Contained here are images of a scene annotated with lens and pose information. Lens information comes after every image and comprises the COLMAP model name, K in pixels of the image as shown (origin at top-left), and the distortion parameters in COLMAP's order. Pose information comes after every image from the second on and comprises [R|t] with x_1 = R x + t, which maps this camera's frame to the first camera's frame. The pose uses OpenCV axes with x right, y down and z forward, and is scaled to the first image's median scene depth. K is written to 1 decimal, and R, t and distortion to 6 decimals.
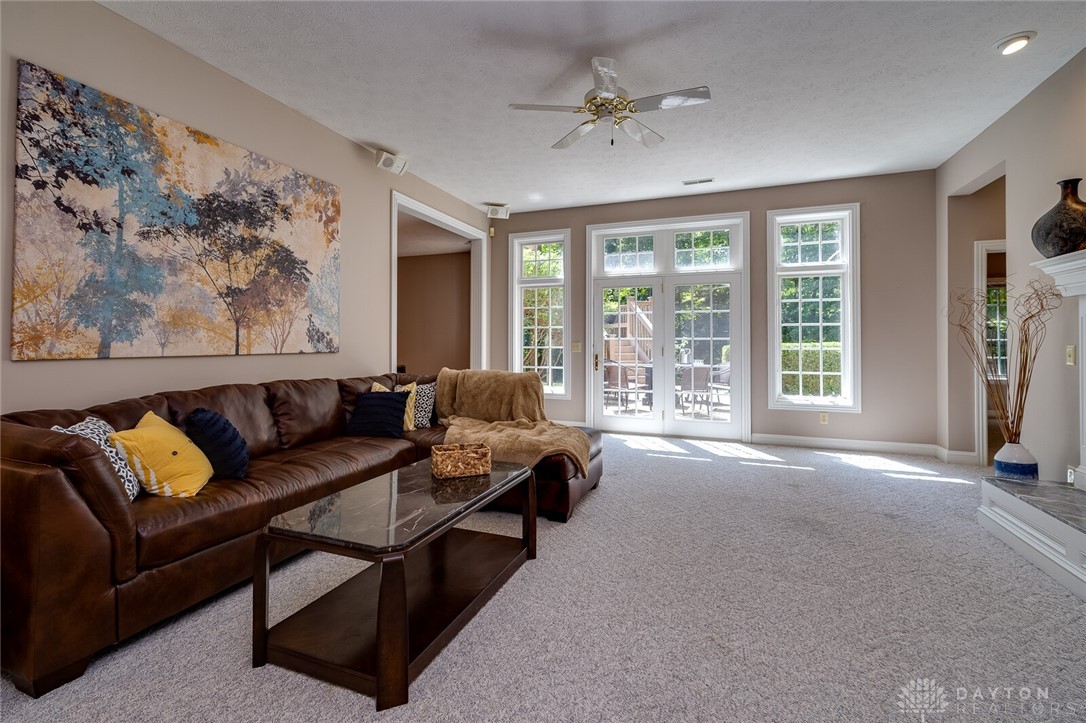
lens RADIAL K [[476.3, 0, 527.0], [0, 476.3, 339.0], [0, 0, 1]] dist [0.002555, -0.000141]
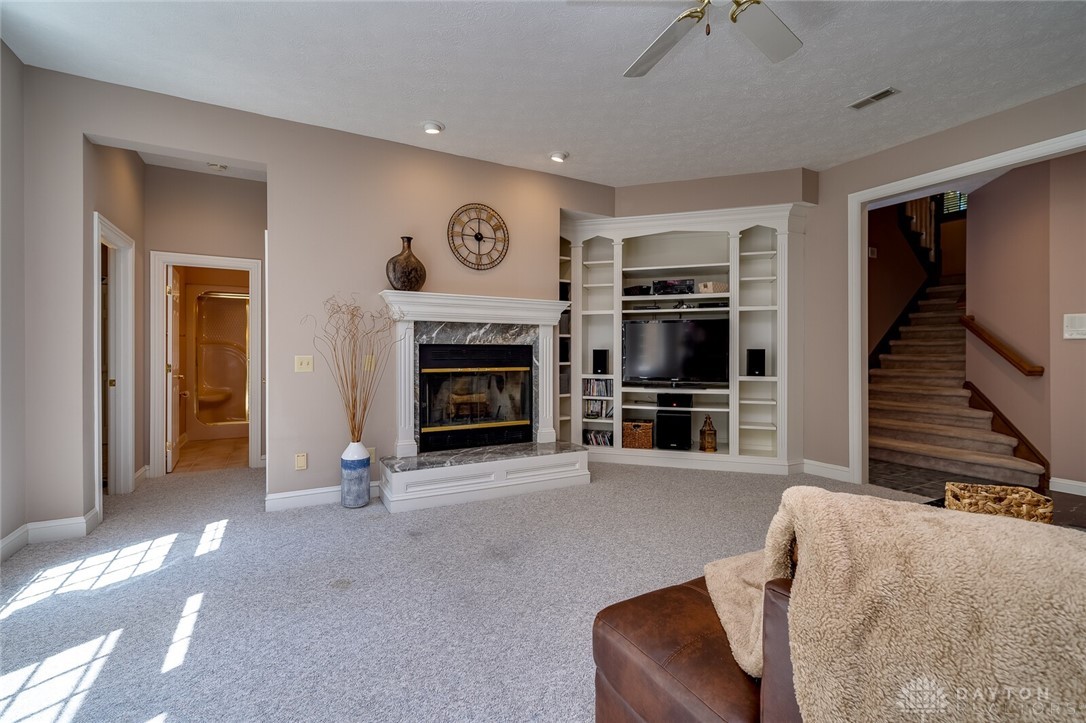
lens RADIAL K [[476.3, 0, 535.9], [0, 476.3, 356.8], [0, 0, 1]] dist [0.002555, -0.000141]
pose [[-0.758971, -0.010575, 0.651038, -0.030689], [-0.008314, 0.999944, 0.006550, 0.001966], [-0.651071, -0.000442, -0.759017, 0.912616]]
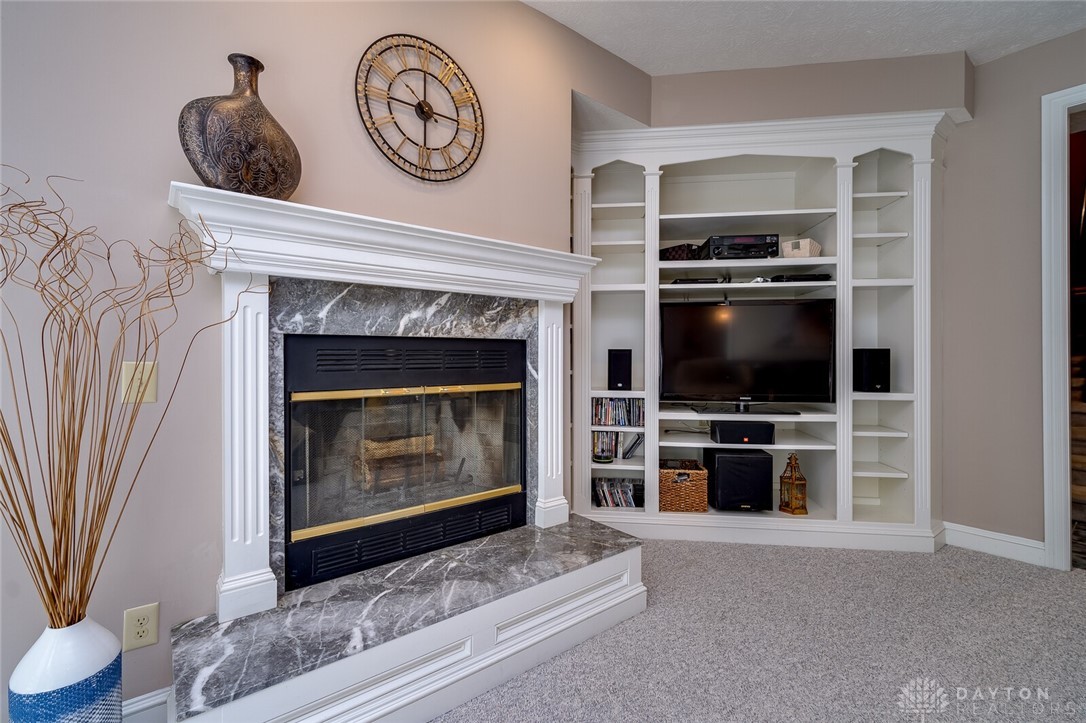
lens RADIAL K [[476.3, 0, 534.7], [0, 476.3, 355.4], [0, 0, 1]] dist [0.002555, -0.000141]
pose [[-0.859753, -0.003577, 0.510697, 0.286141], [-0.006202, 0.999975, -0.003438, 0.002567], [-0.510672, -0.006123, -0.859754, 0.655633]]
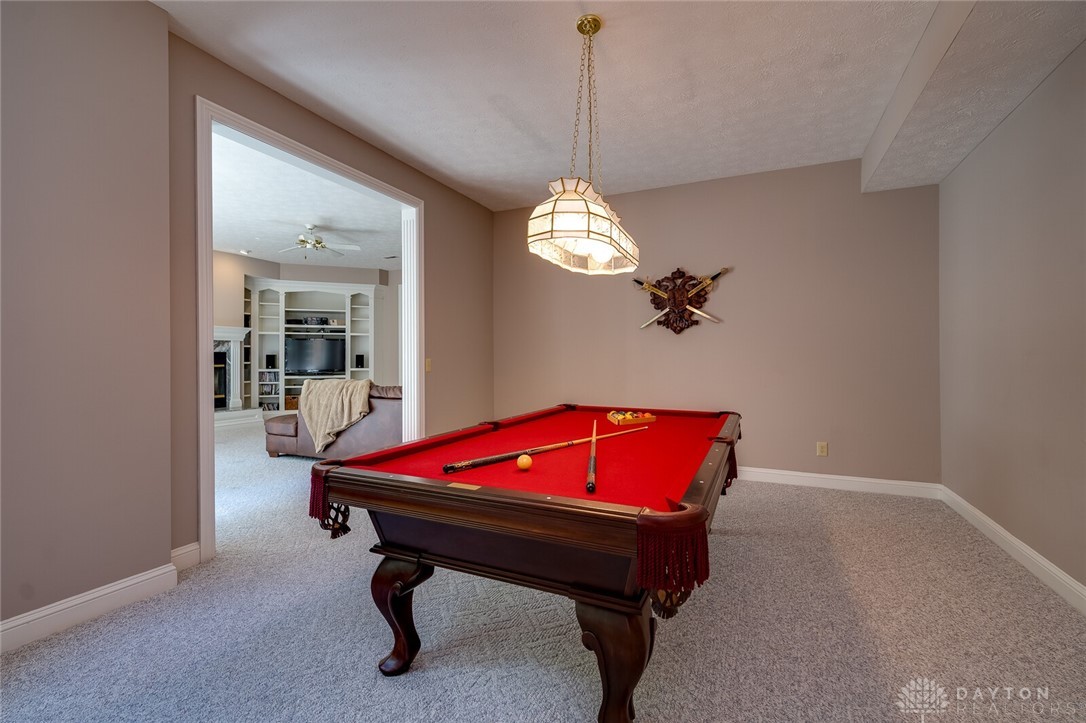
lens RADIAL K [[476.3, 0, 535.7], [0, 476.3, 354.1], [0, 0, 1]] dist [0.002555, -0.000141]
pose [[-0.996729, -0.005934, 0.080603, -0.546022], [-0.006706, 0.999934, -0.009303, 0.000204], [-0.080543, -0.009813, -0.996703, 1.663686]]
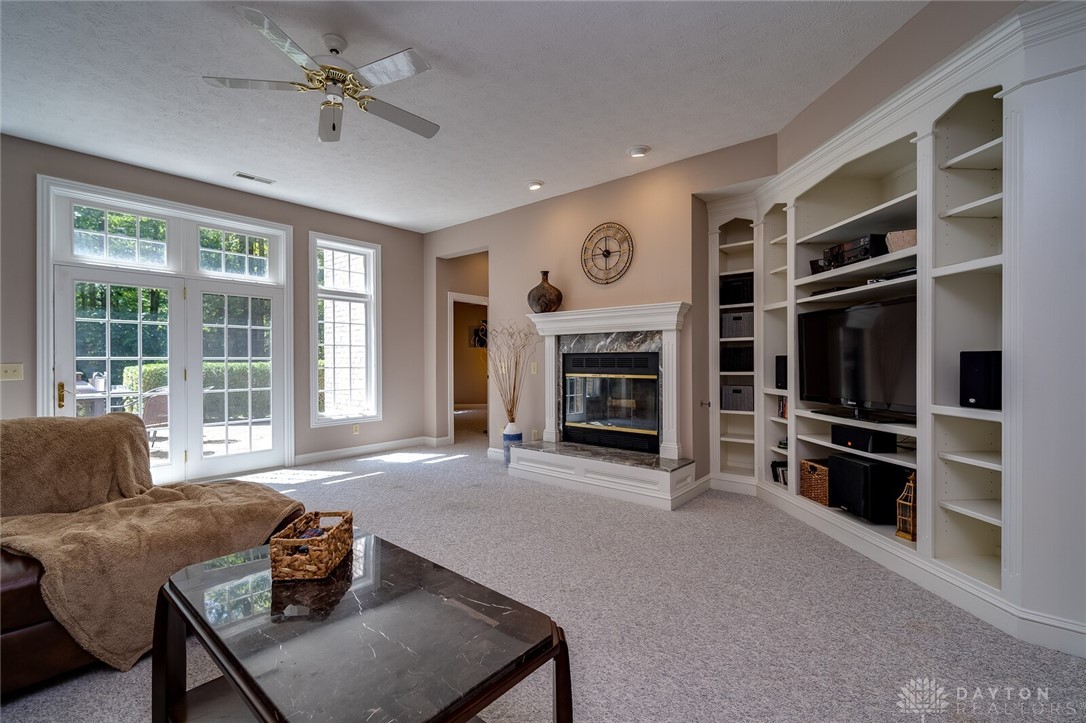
lens RADIAL K [[476.3, 0, 539.6], [0, 476.3, 362.6], [0, 0, 1]] dist [0.002555, -0.000141]
pose [[0.329510, -0.008134, 0.944117, -0.290588], [-0.002336, 0.999953, 0.009430, -0.002599], [-0.944149, -0.005313, 0.329475, 0.214170]]
